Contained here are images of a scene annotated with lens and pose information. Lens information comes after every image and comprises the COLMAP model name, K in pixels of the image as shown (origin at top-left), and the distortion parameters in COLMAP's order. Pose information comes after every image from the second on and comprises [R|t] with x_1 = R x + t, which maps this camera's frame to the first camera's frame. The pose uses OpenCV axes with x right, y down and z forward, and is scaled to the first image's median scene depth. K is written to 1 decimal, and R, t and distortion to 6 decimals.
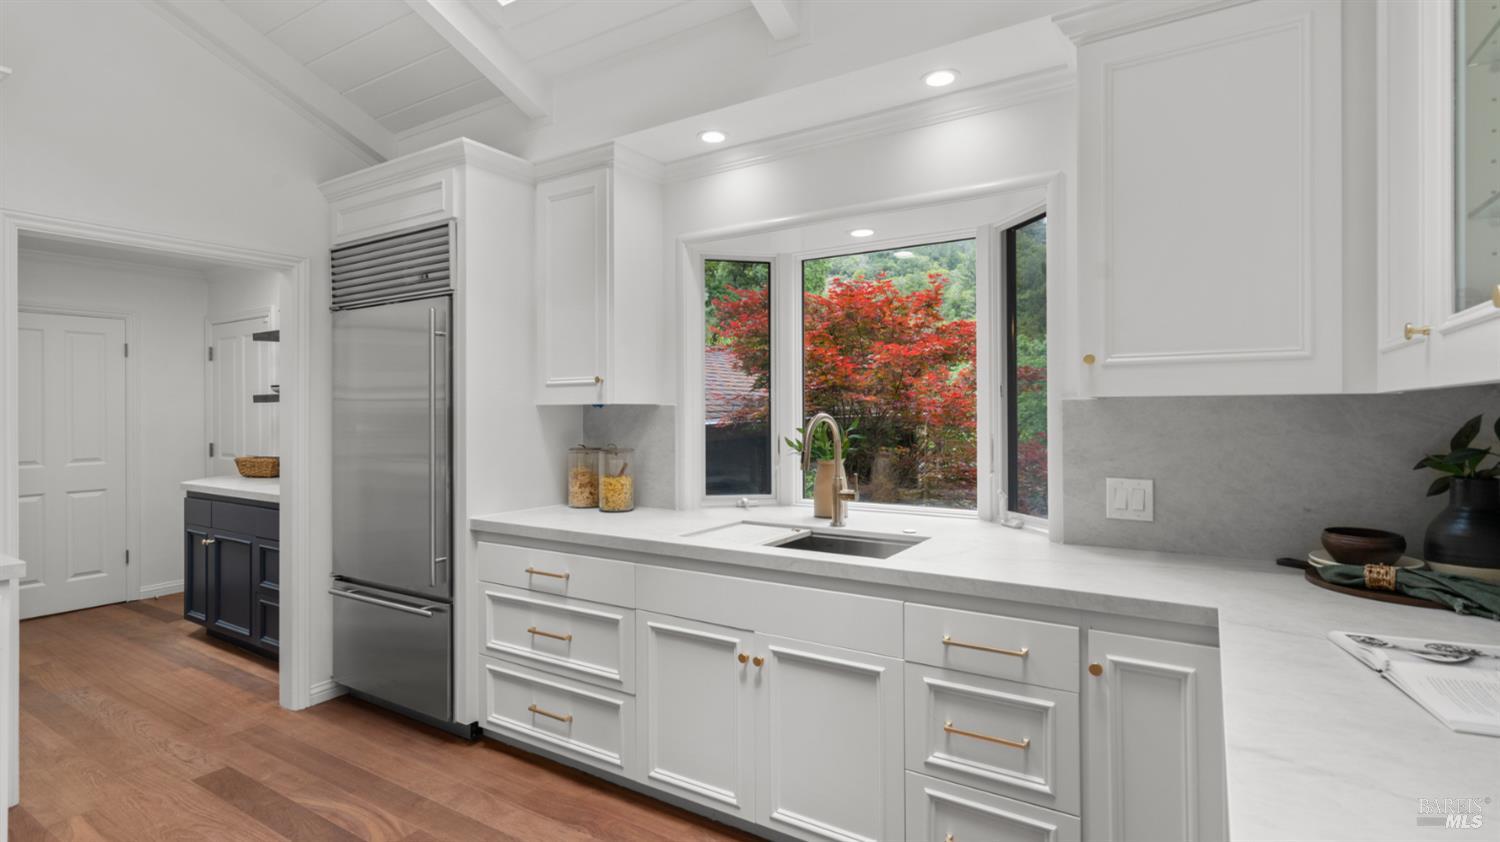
lens RADIAL K [[723.0, 0, 751.1], [0, 723.0, 407.9], [0, 0, 1]] dist [-0.001055, -0.000216]
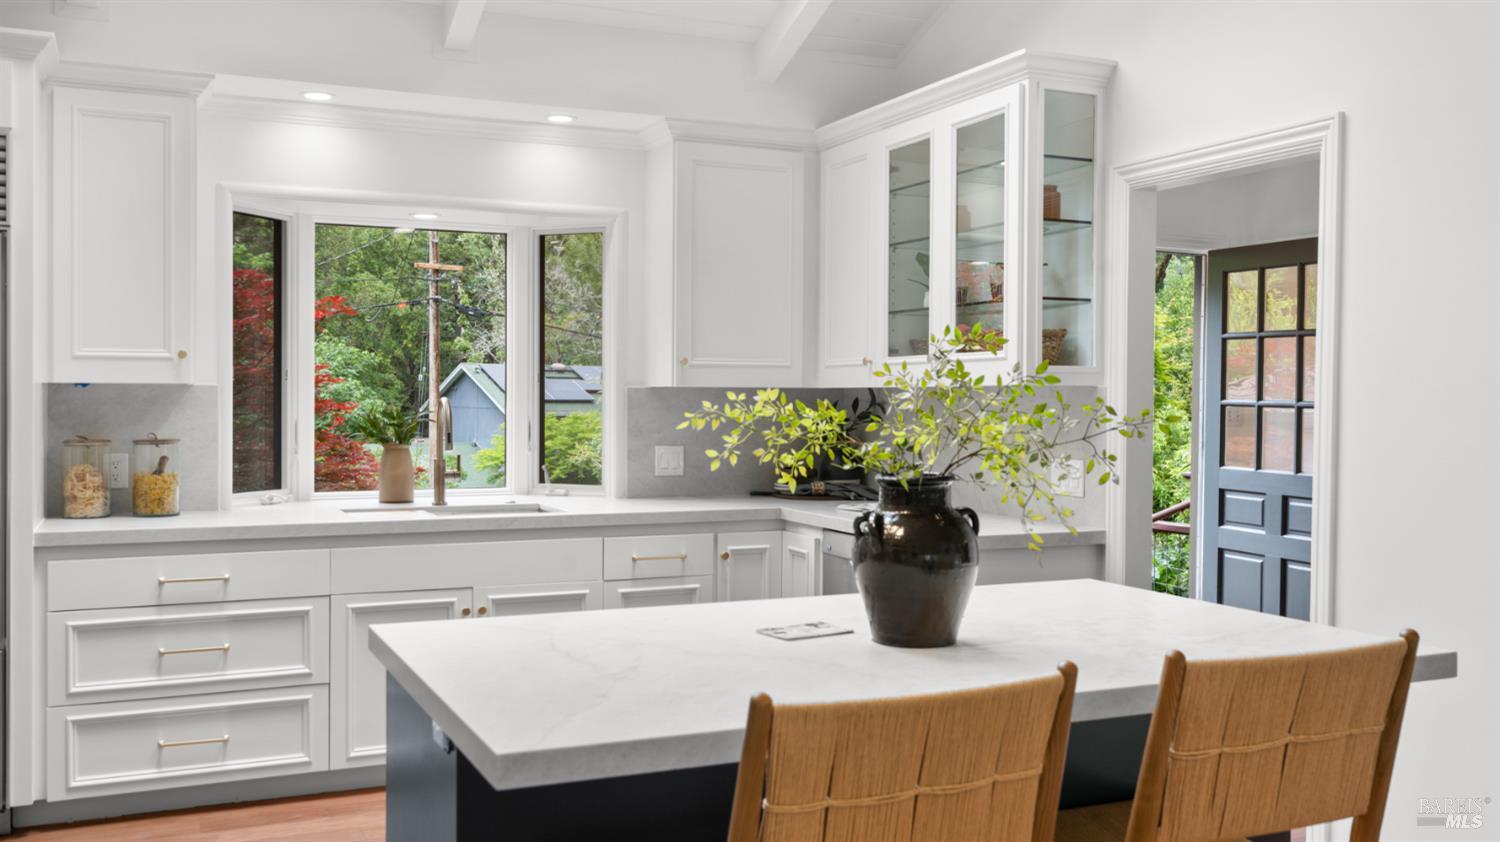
lens RADIAL K [[1321.4, 0, 750.0], [0, 1321.4, 421.0], [0, 0, 1]] dist [-0.001812, -0.005812]
pose [[0.543037, -0.007390, 0.839676, -1.059558], [-0.011430, 0.999804, 0.016191, 0.005261], [-0.839631, -0.018390, 0.542846, -0.349160]]
